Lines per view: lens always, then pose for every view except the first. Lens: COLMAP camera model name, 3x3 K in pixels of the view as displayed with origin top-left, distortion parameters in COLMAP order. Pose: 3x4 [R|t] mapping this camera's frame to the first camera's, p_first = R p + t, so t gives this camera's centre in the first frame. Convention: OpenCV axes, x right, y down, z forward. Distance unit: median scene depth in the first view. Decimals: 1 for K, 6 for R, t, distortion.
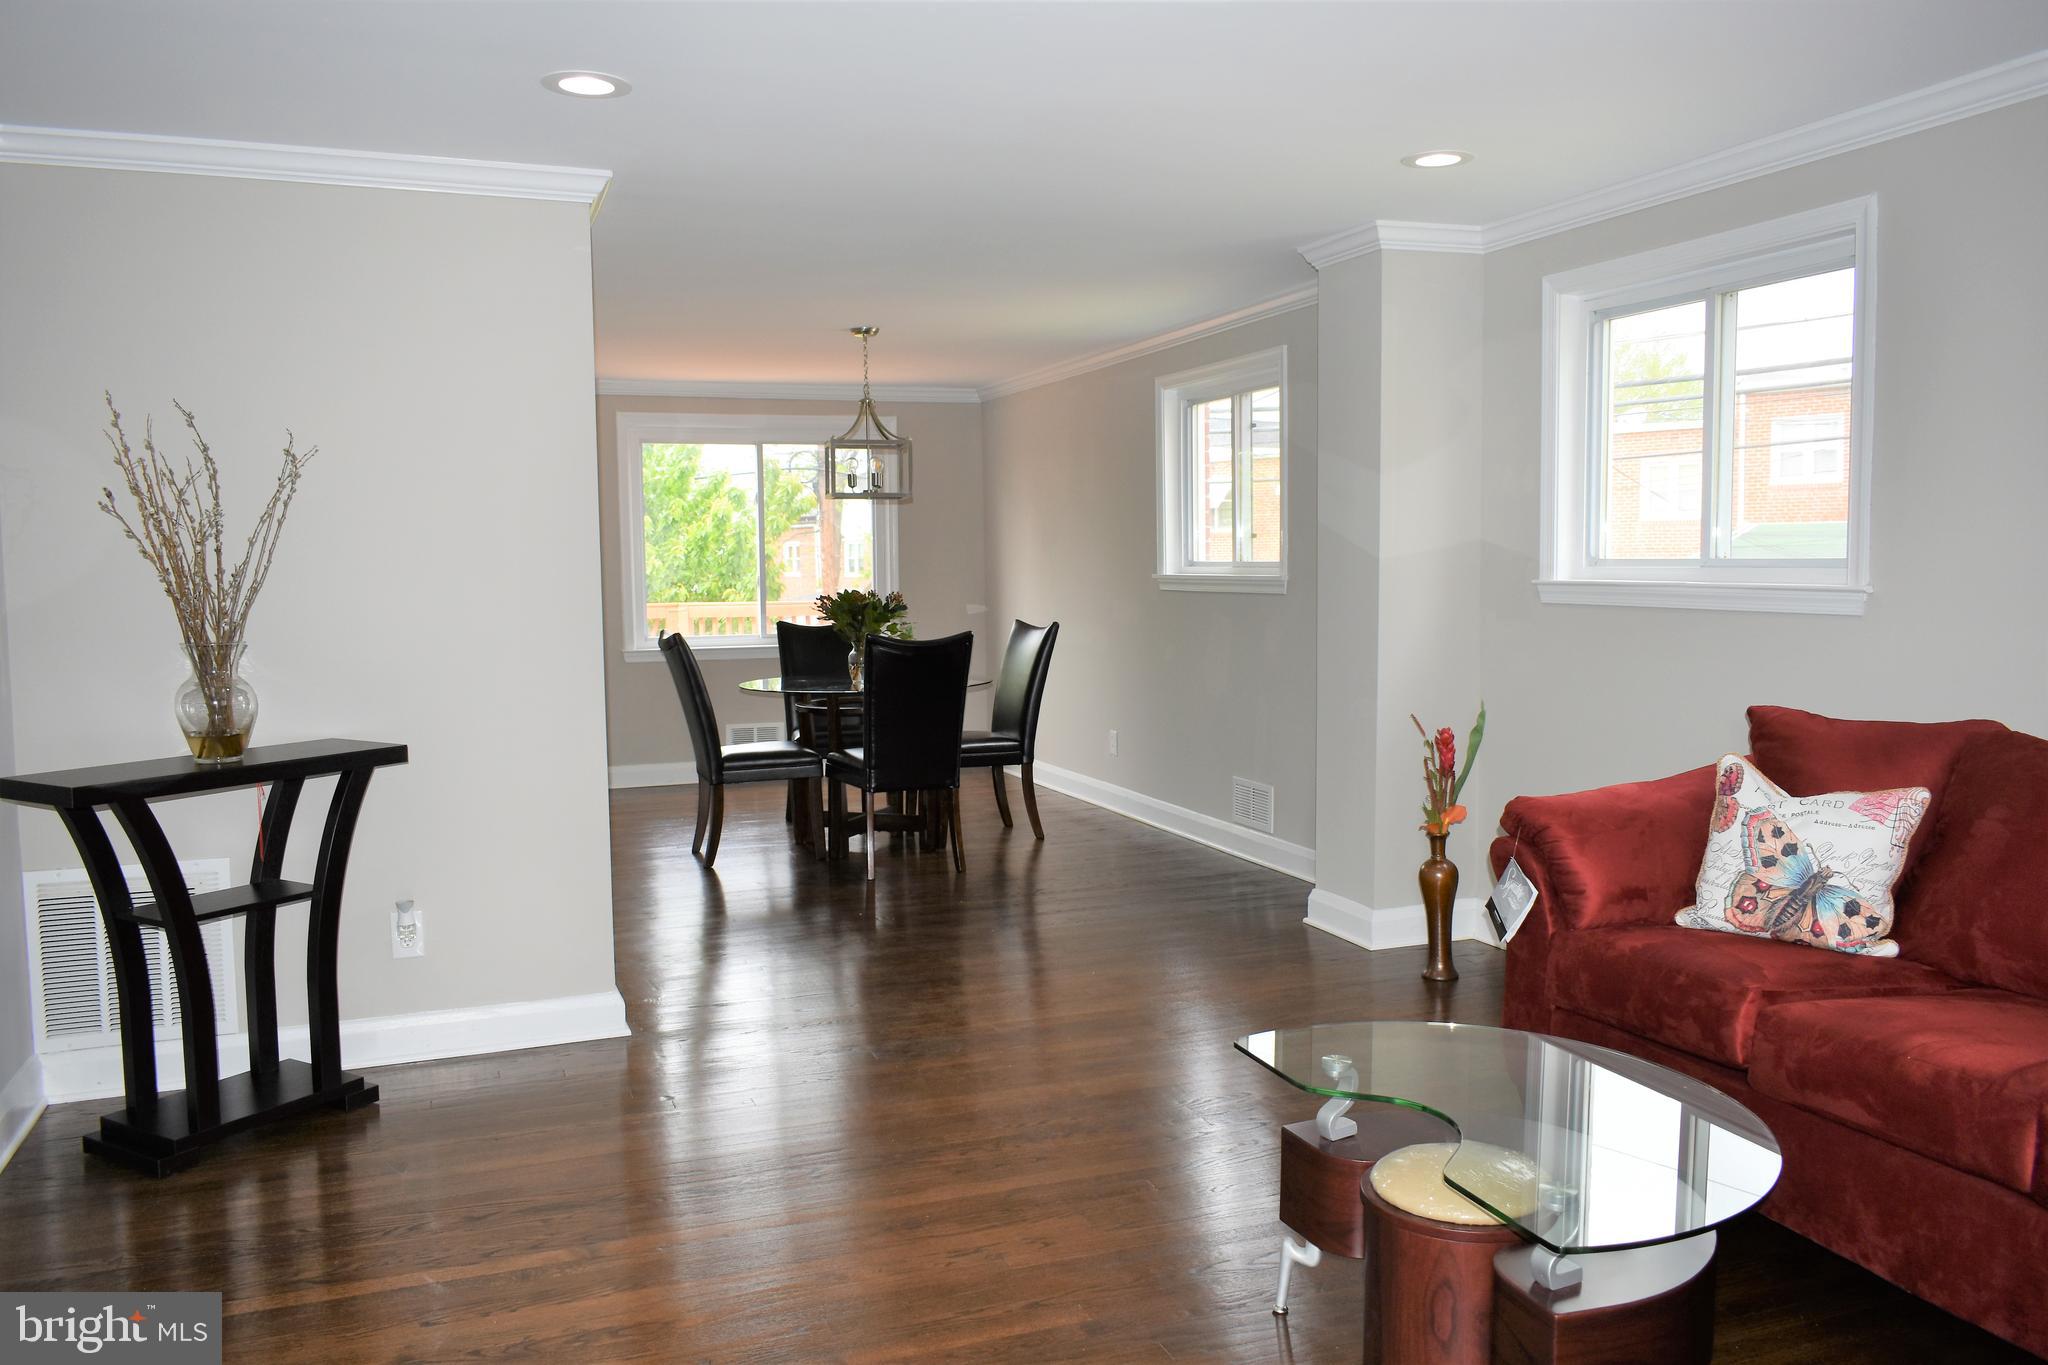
lens RADIAL K [[1610.0, 0, 1021.5], [0, 1610.0, 683.3], [0, 0, 1]] dist [0.005577, 0.000743]
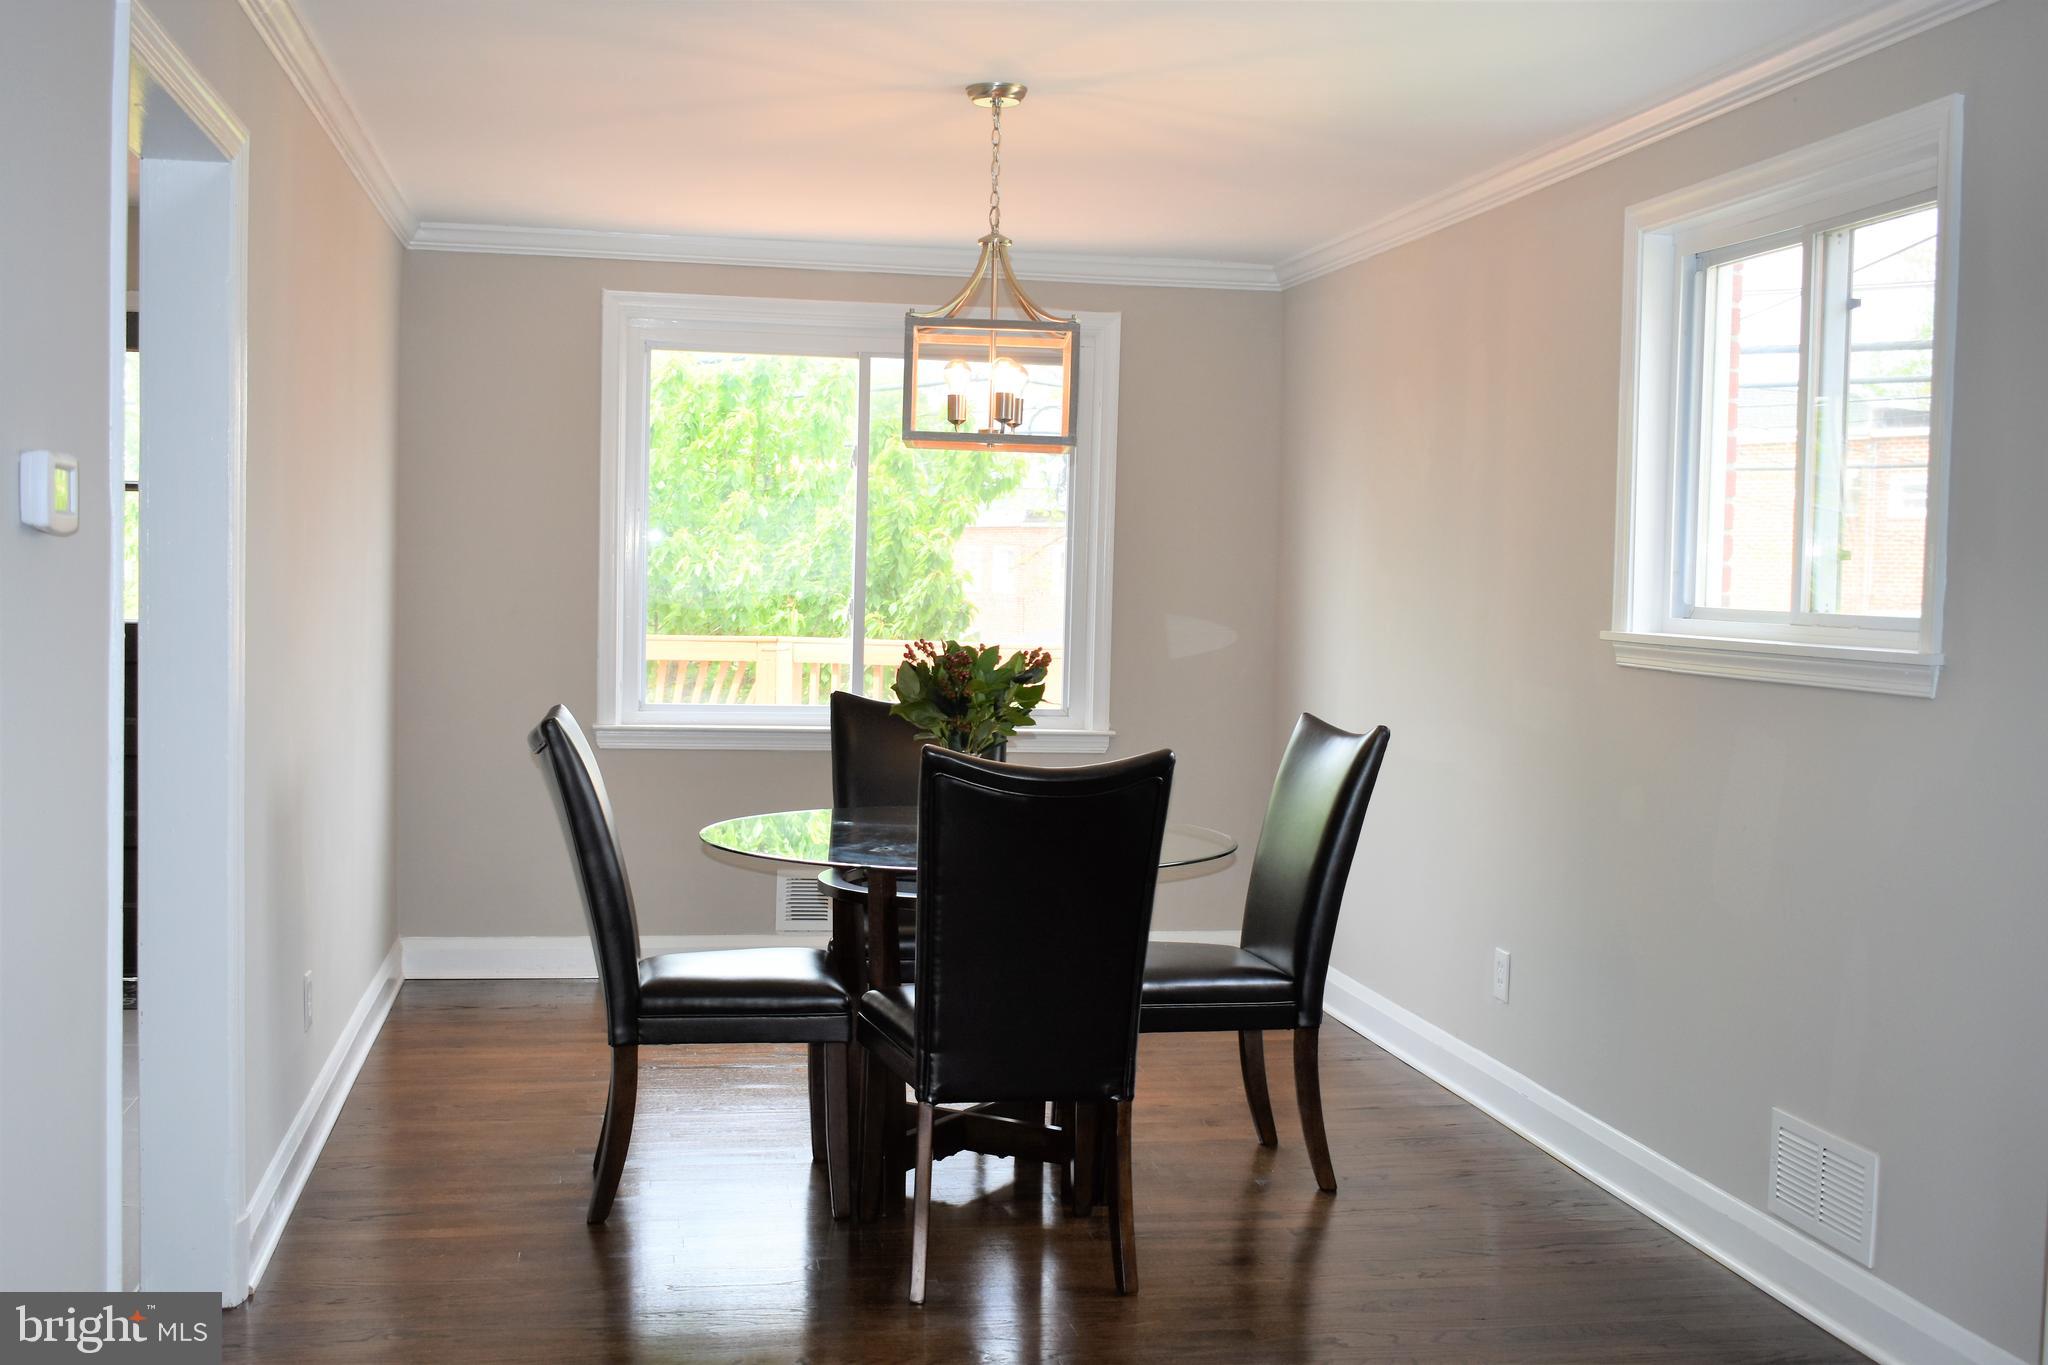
lens RADIAL K [[2221.9, 0, 1029.6], [0, 2221.9, 681.8], [0, 0, 1]] dist [0.005792, 0.000000]
pose [[0.986194, 0.044788, -0.159424, 0.022304], [-0.049382, 0.998468, -0.024971, -0.029723], [0.158062, 0.032499, 0.986894, 0.351463]]
